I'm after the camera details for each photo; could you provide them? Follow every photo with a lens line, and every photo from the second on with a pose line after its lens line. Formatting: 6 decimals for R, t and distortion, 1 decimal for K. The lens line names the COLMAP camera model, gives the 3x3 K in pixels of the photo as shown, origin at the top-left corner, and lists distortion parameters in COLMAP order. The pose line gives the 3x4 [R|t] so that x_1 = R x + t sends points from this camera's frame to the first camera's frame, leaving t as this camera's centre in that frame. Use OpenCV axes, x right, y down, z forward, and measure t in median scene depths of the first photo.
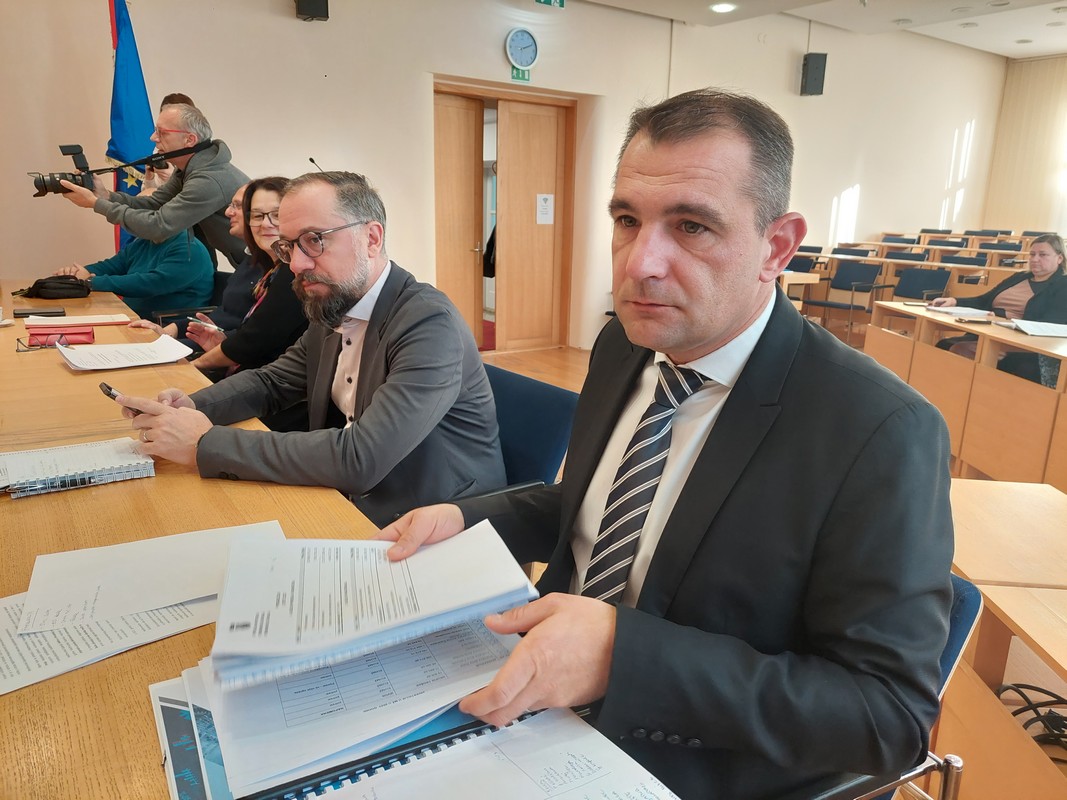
lens RADIAL K [[778.1, 0, 531.3], [0, 778.1, 396.5], [0, 0, 1]] dist [-0.000385, 0.002240]
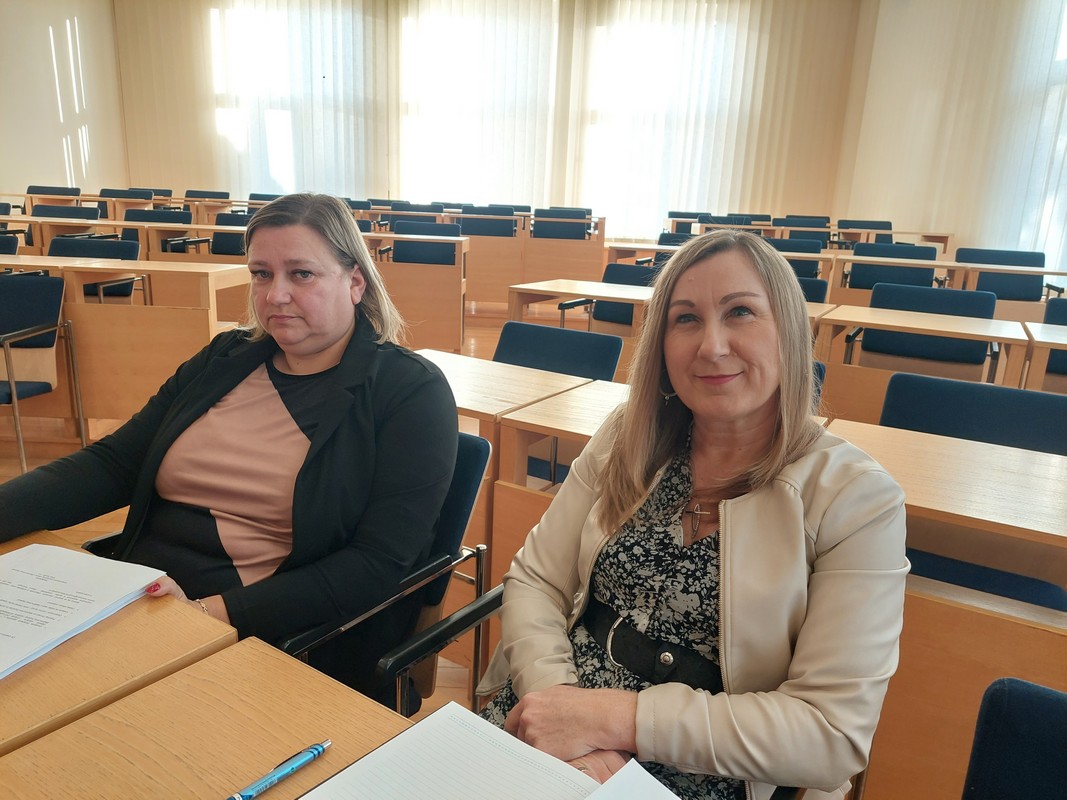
lens RADIAL K [[778.1, 0, 529.5], [0, 778.1, 399.2], [0, 0, 1]] dist [-0.000385, 0.002240]
pose [[0.572455, -0.211739, 0.792125, 0.263200], [0.171637, 0.975623, 0.136749, -0.088321], [-0.801771, 0.057675, 0.594842, 0.424973]]
